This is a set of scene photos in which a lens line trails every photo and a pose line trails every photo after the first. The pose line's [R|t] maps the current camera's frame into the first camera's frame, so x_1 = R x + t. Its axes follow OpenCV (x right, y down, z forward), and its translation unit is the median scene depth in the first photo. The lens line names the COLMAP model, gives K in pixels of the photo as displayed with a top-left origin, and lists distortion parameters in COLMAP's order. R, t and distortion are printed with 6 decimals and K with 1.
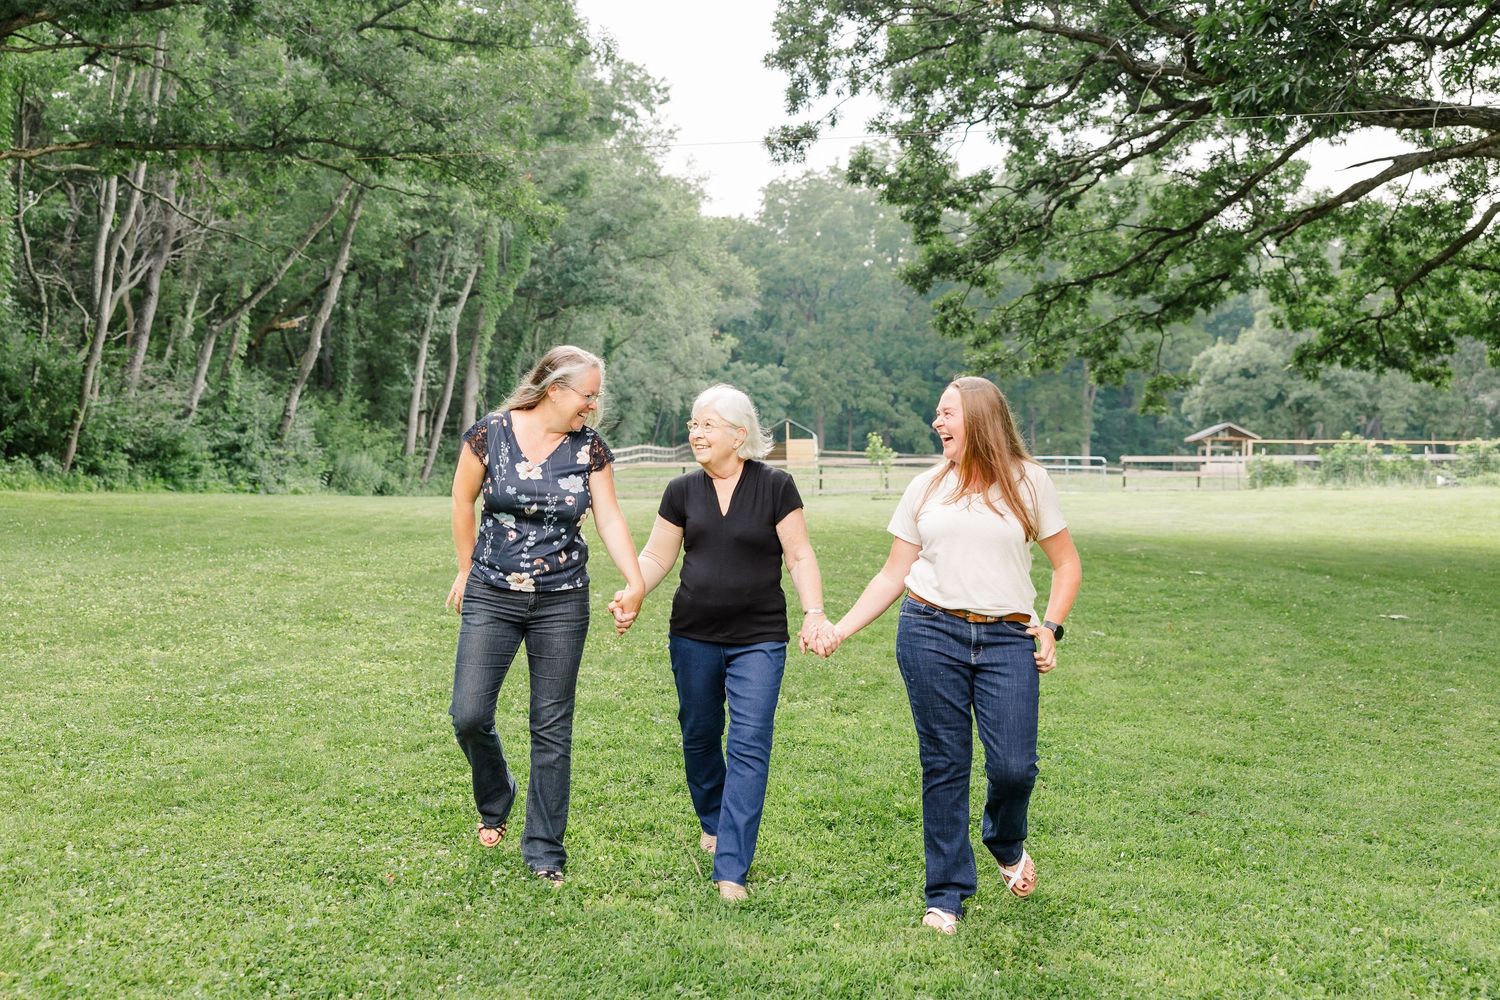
lens RADIAL K [[1560.4, 0, 655.5], [0, 1560.4, 458.6], [0, 0, 1]] dist [0.008677, 0.013065]
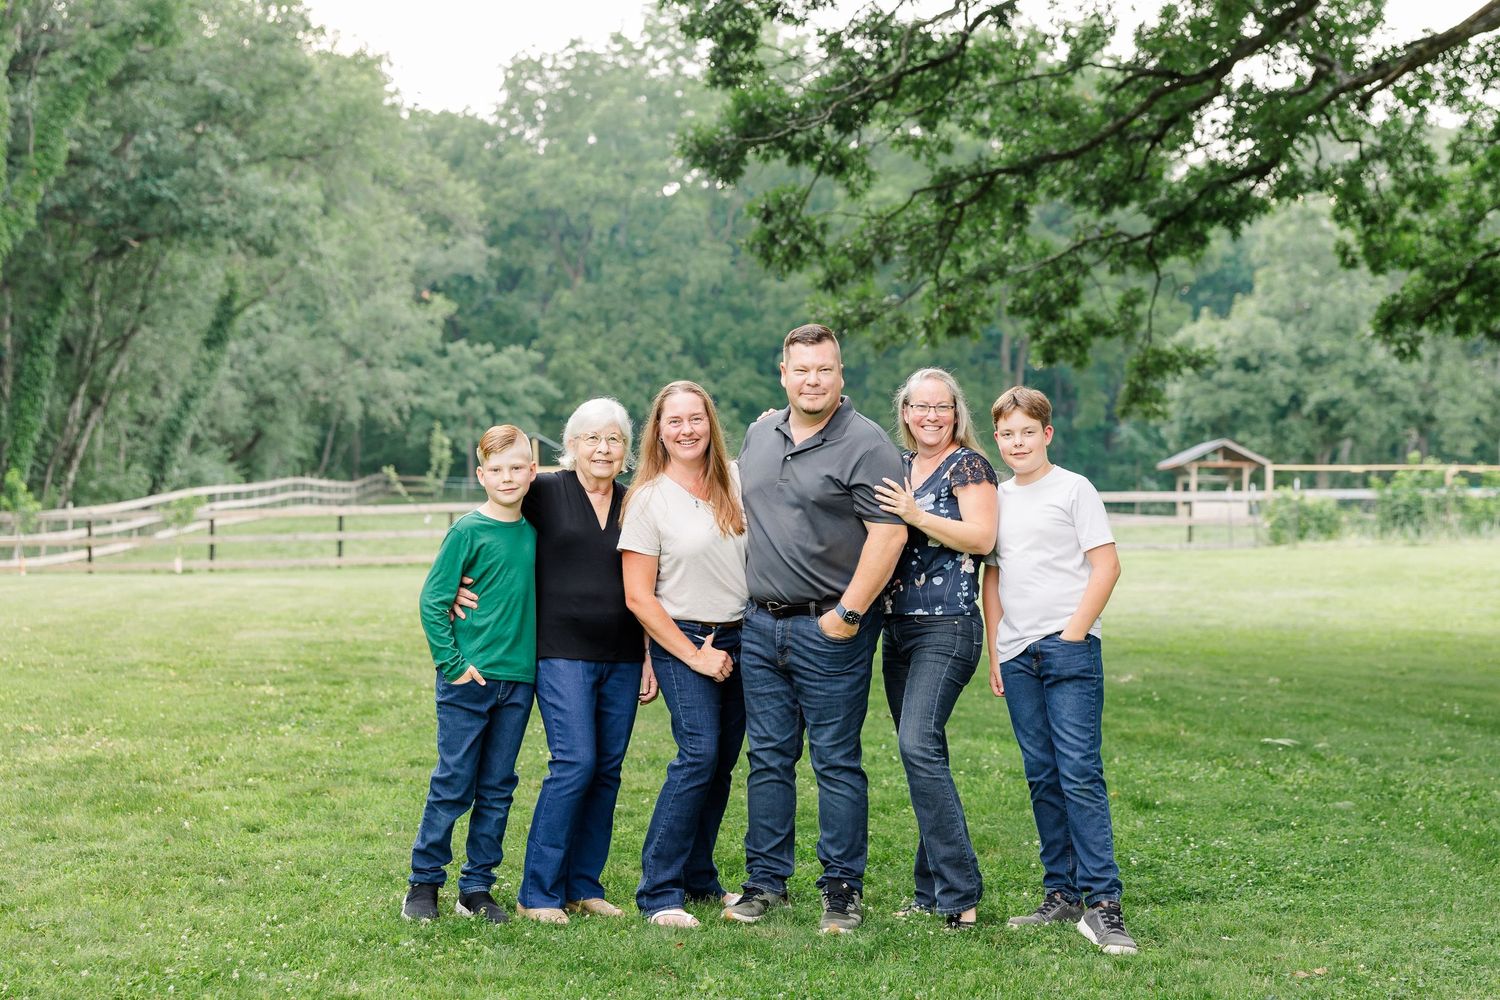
lens RADIAL K [[2386.2, 0, 844.3], [0, 2386.2, 425.5], [0, 0, 1]] dist [0.012117, 0.008852]
pose [[0.979373, 0.000830, 0.202057, 0.042094], [0.005305, 0.999541, -0.029820, -0.000940], [-0.201989, 0.030276, 0.978920, 0.185140]]
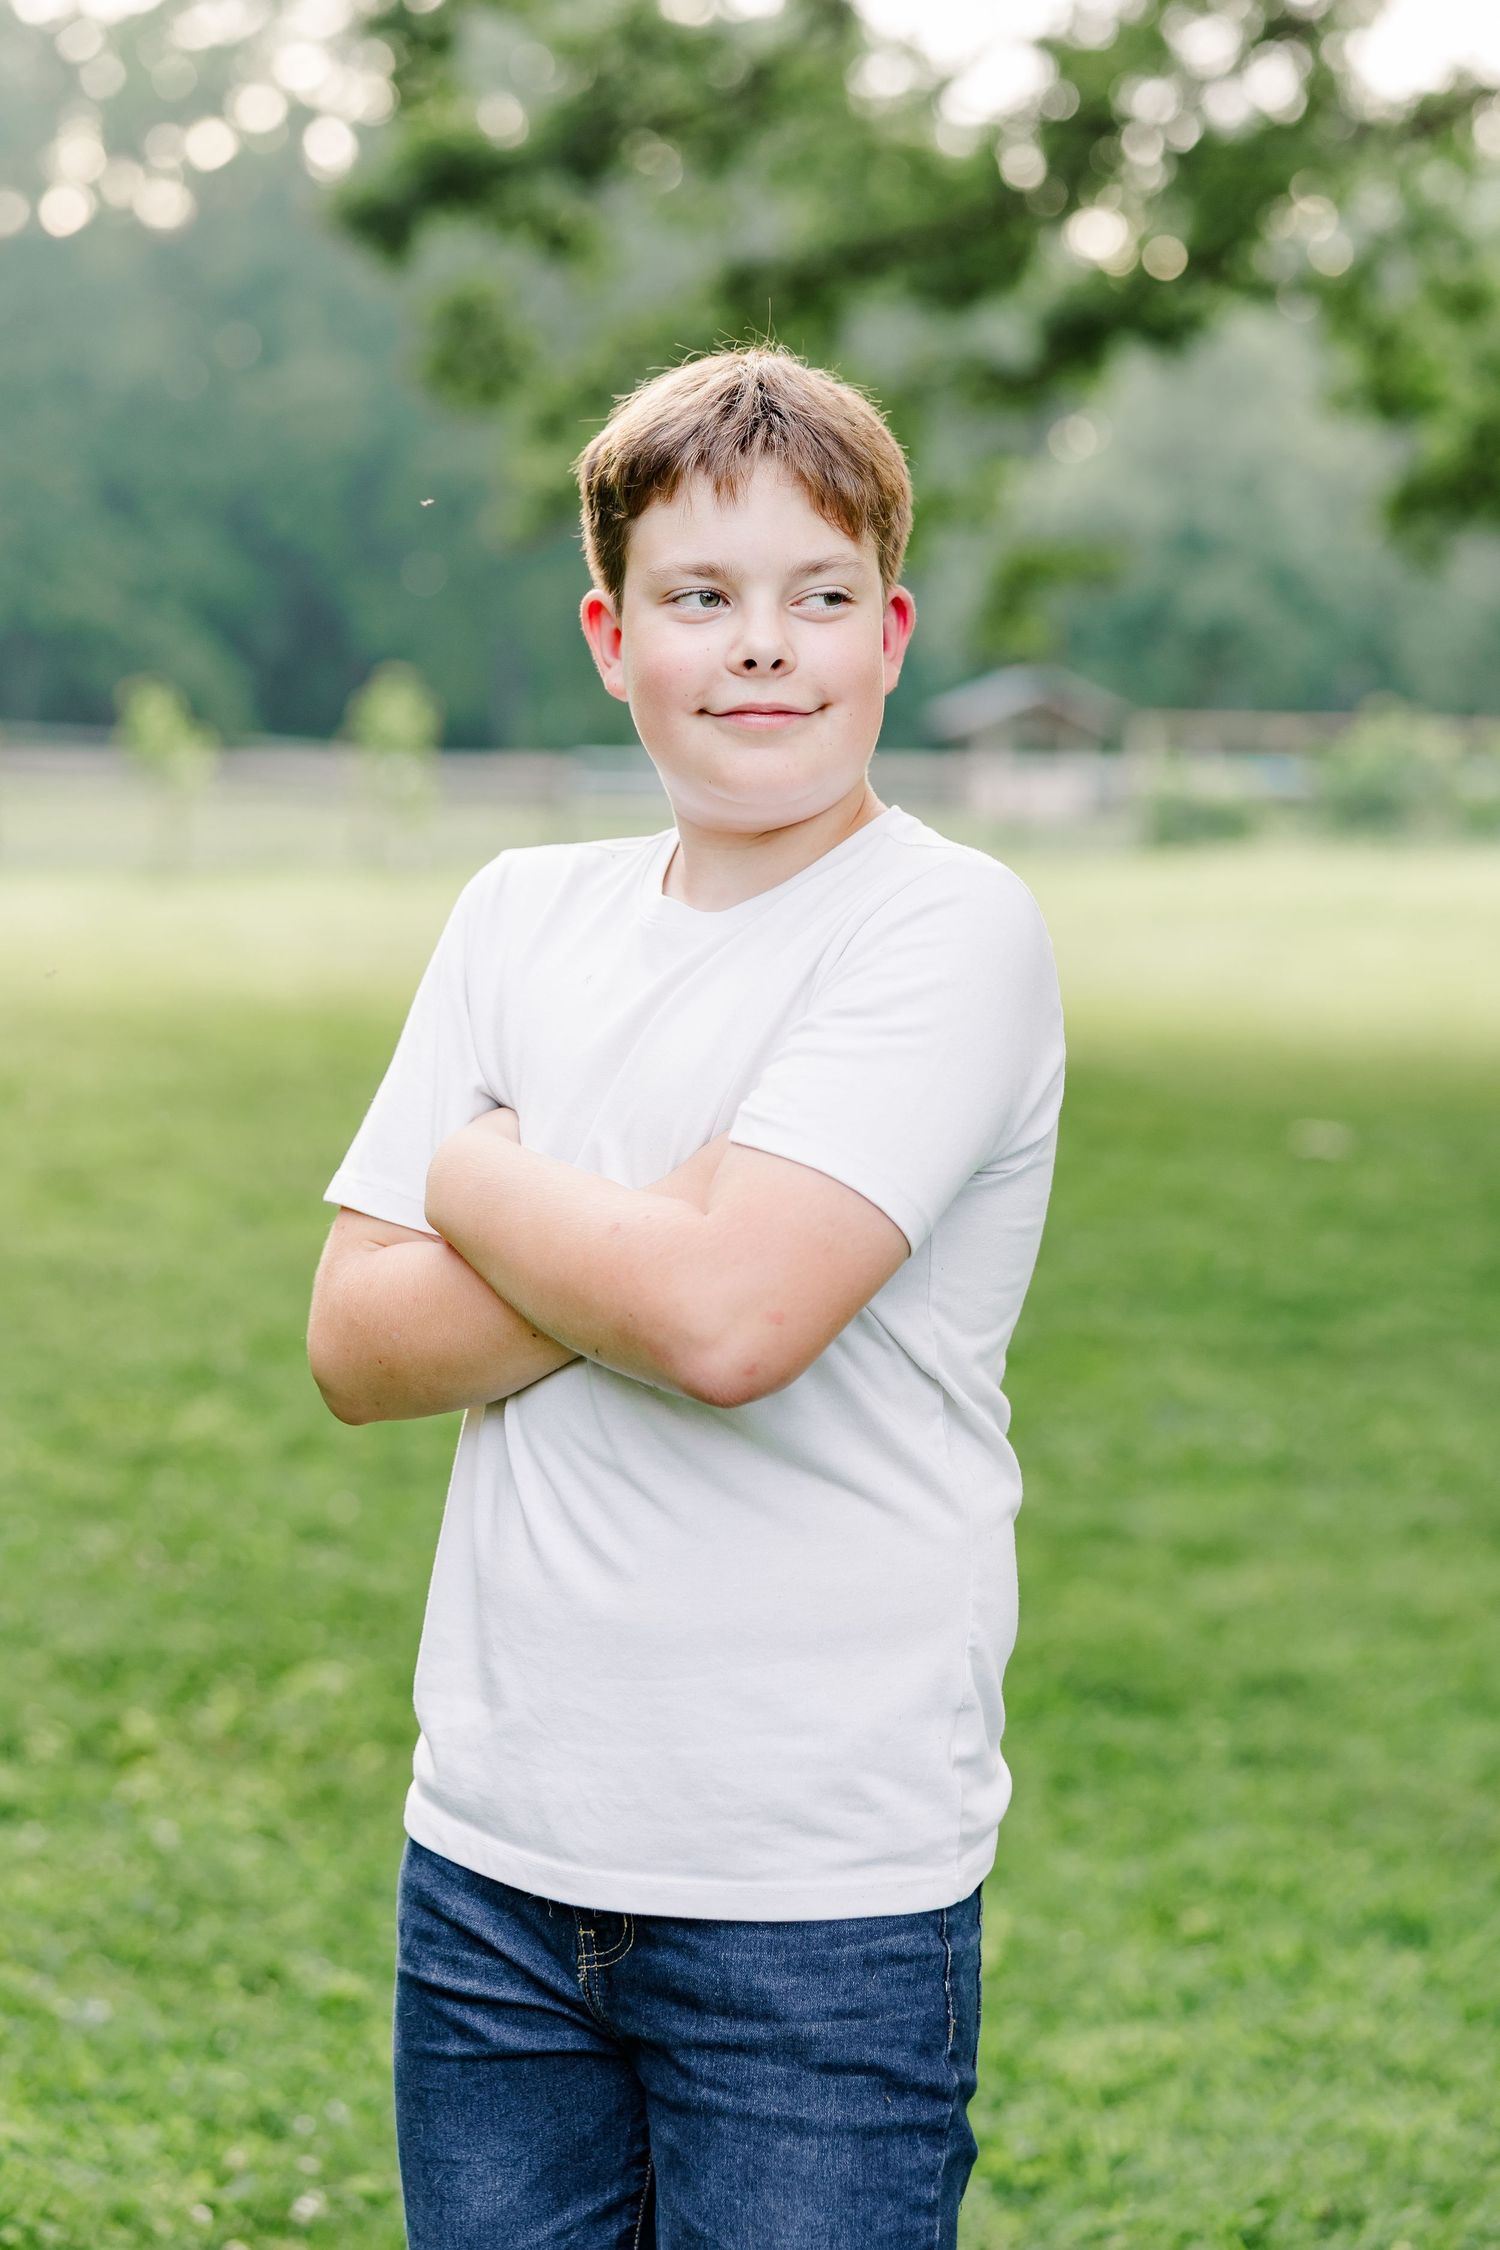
lens RADIAL K [[4188.2, 0, 750.0], [0, 4188.2, 1125.0], [0, 0, 1]] dist [0.505579, -7.110664]
pose [[0.954237, -0.016883, 0.298576, -0.021529], [-0.008885, 0.996364, 0.084735, -0.002755], [-0.298921, -0.083510, 0.950617, 0.107379]]
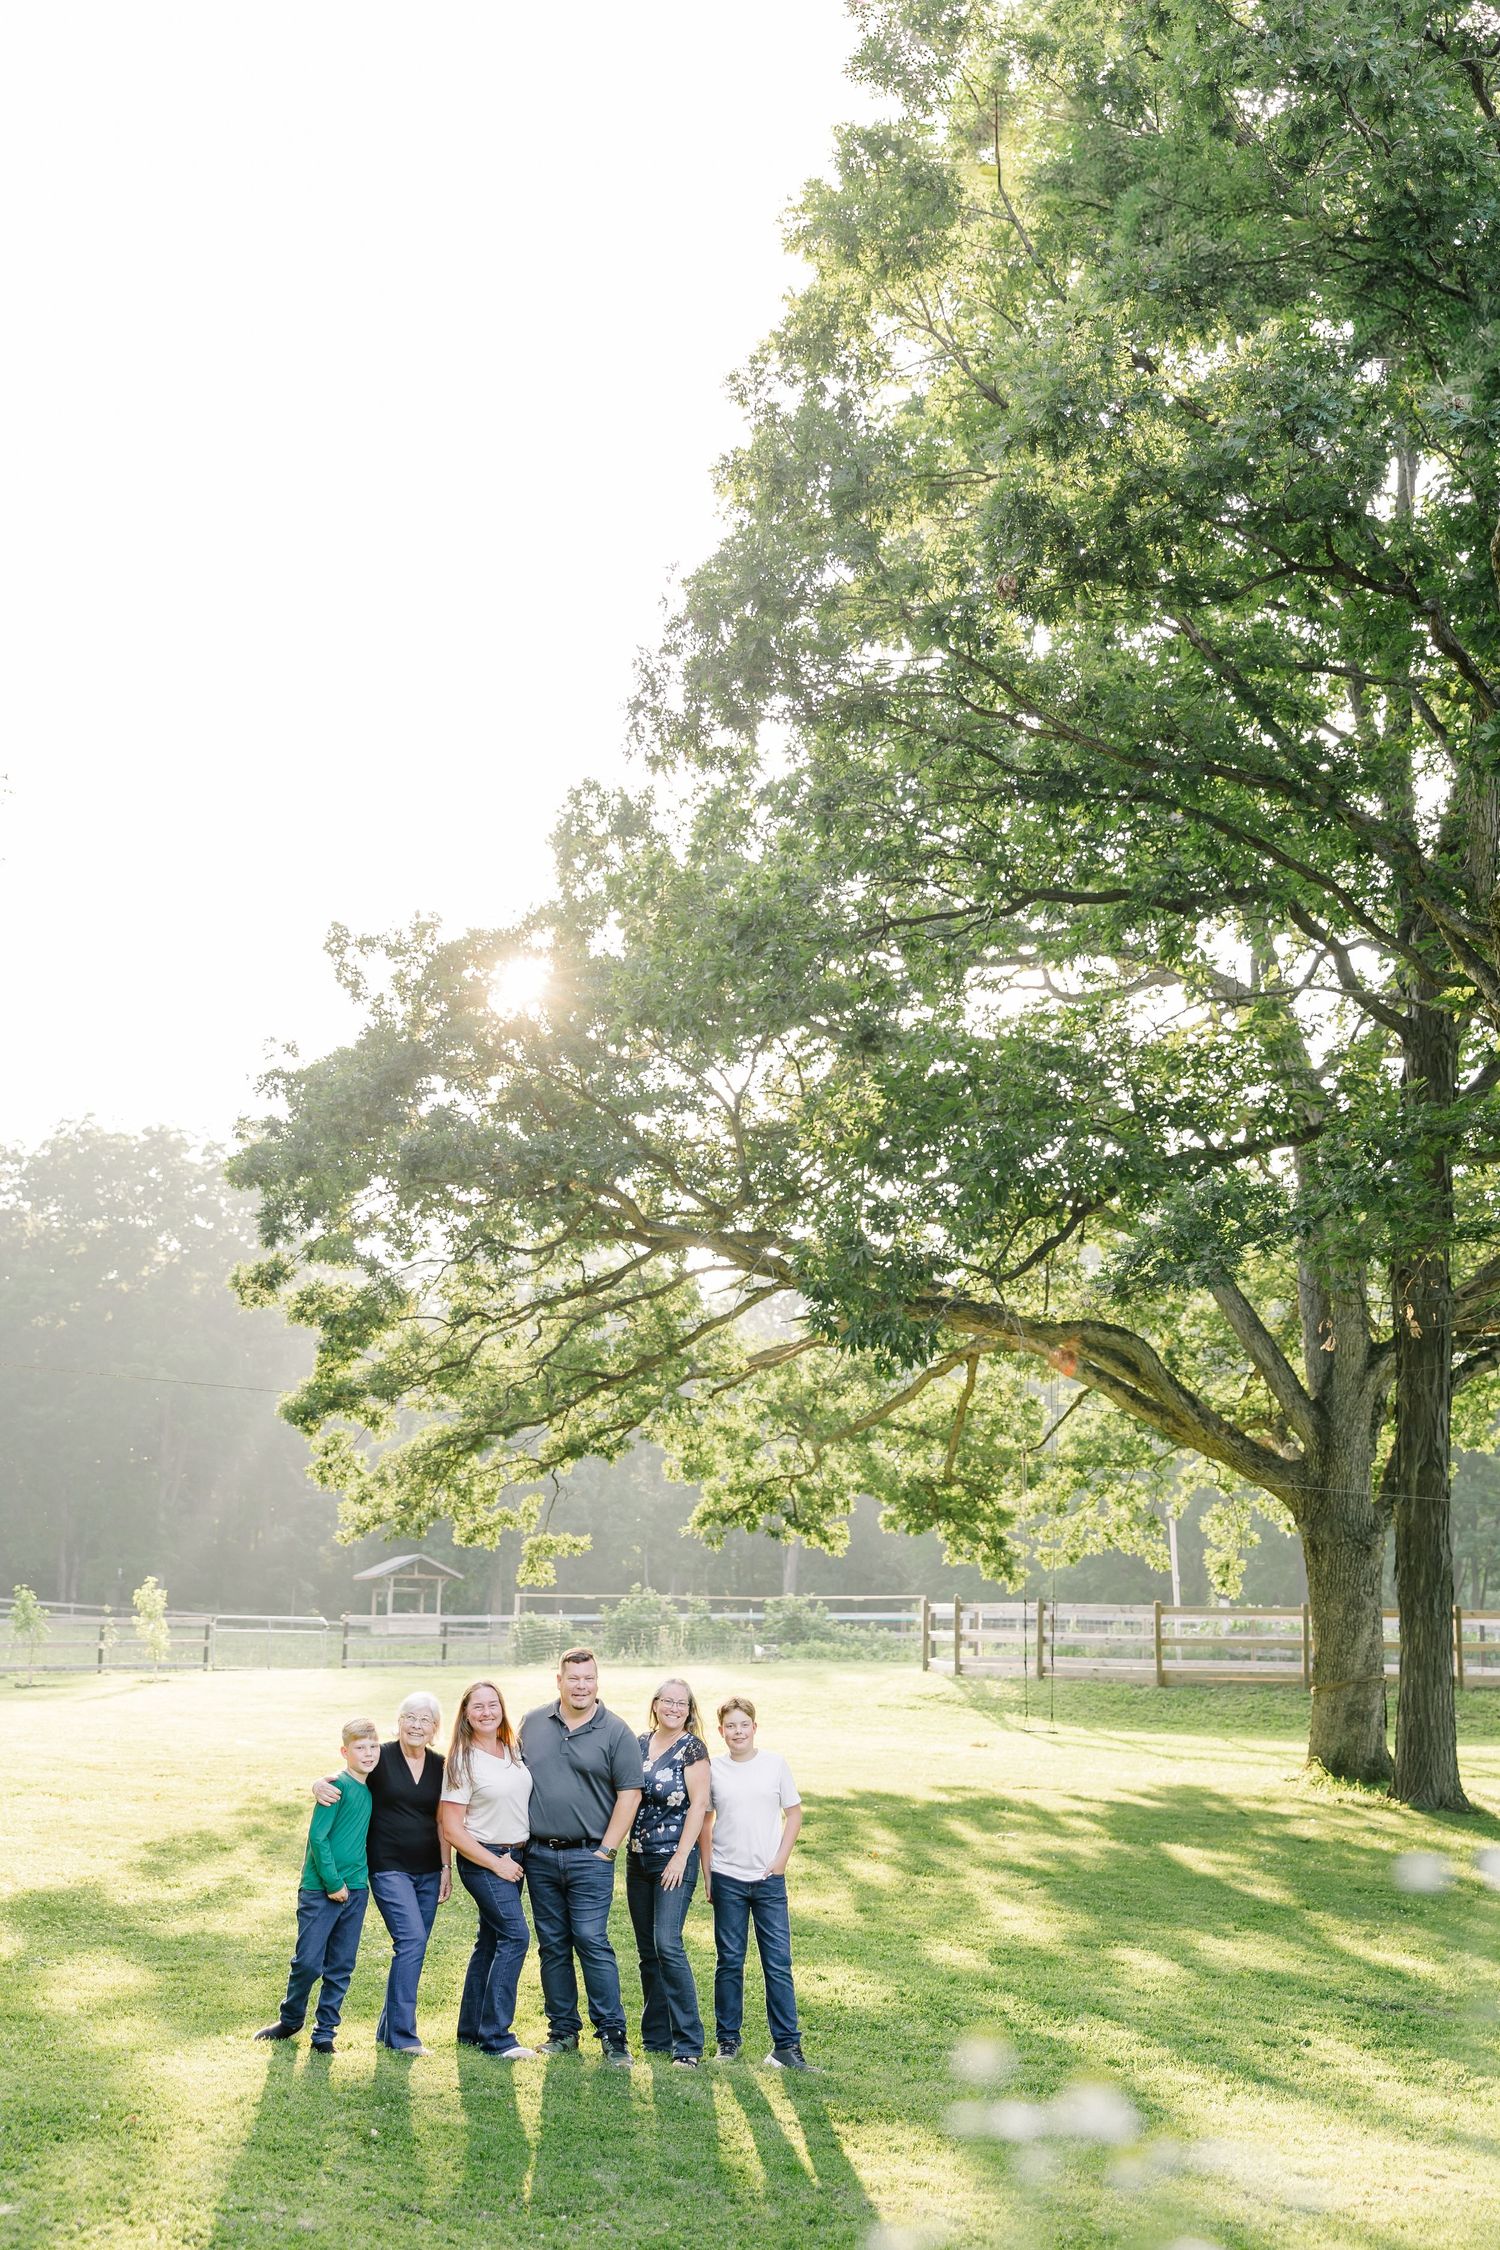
lens RADIAL K [[2671.3, 0, 756.2], [0, 2671.3, 1165.8], [0, 0, 1]] dist [-0.004134, -0.021119]
pose [[0.860608, 0.081035, 0.502780, -0.281894], [-0.003443, 0.988162, -0.153373, -0.031313], [-0.509257, 0.130263, 0.850699, -0.237966]]
